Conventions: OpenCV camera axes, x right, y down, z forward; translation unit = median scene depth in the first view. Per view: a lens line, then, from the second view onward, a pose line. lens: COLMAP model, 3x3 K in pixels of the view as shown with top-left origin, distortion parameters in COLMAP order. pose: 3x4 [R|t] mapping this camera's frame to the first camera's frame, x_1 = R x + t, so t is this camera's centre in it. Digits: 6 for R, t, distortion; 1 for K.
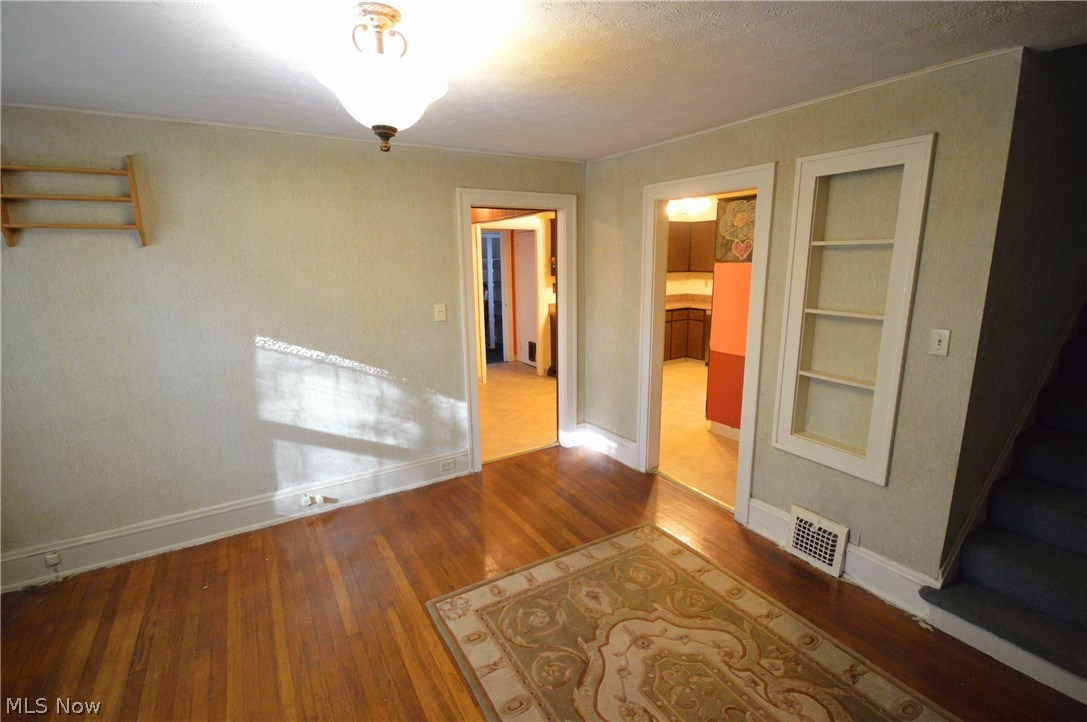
lens RADIAL K [[494.6, 0, 543.5], [0, 494.6, 361.0], [0, 0, 1]] dist [0.000417, 0.000072]
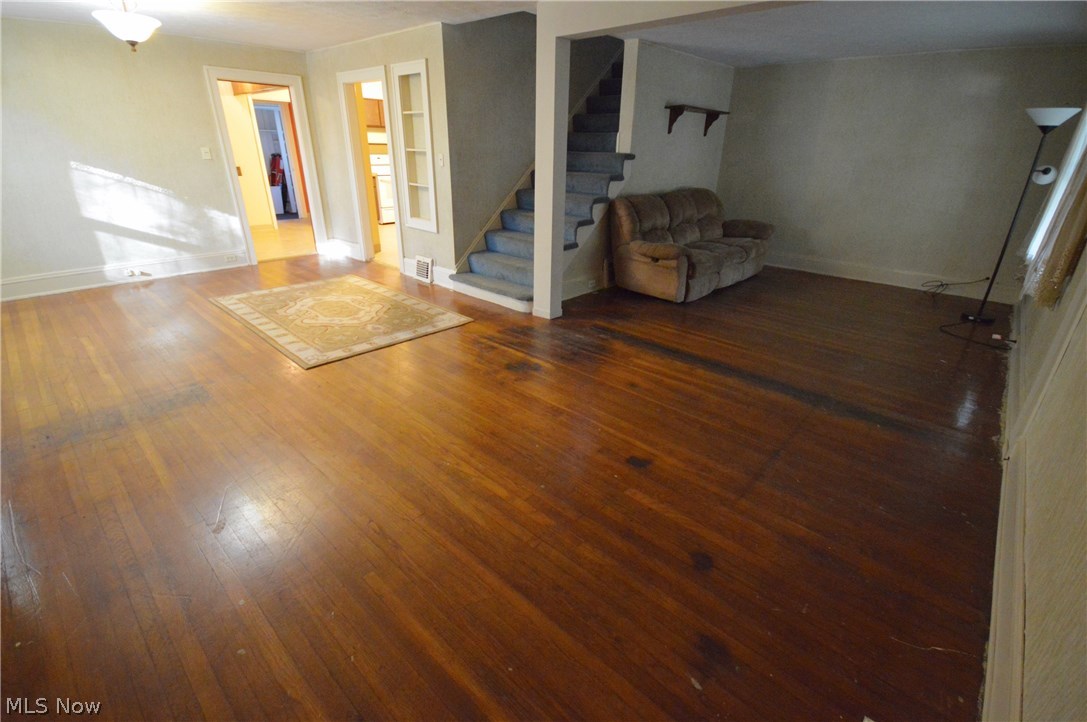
lens RADIAL K [[482.0, 0, 543.5], [0, 482.0, 361.0], [0, 0, 1]] dist [0.025114, -0.019101]
pose [[0.960888, -0.083906, 0.263920, 0.403064], [0.027401, 0.977126, 0.210889, 0.281294], [-0.275578, -0.195410, 0.941208, -0.974683]]
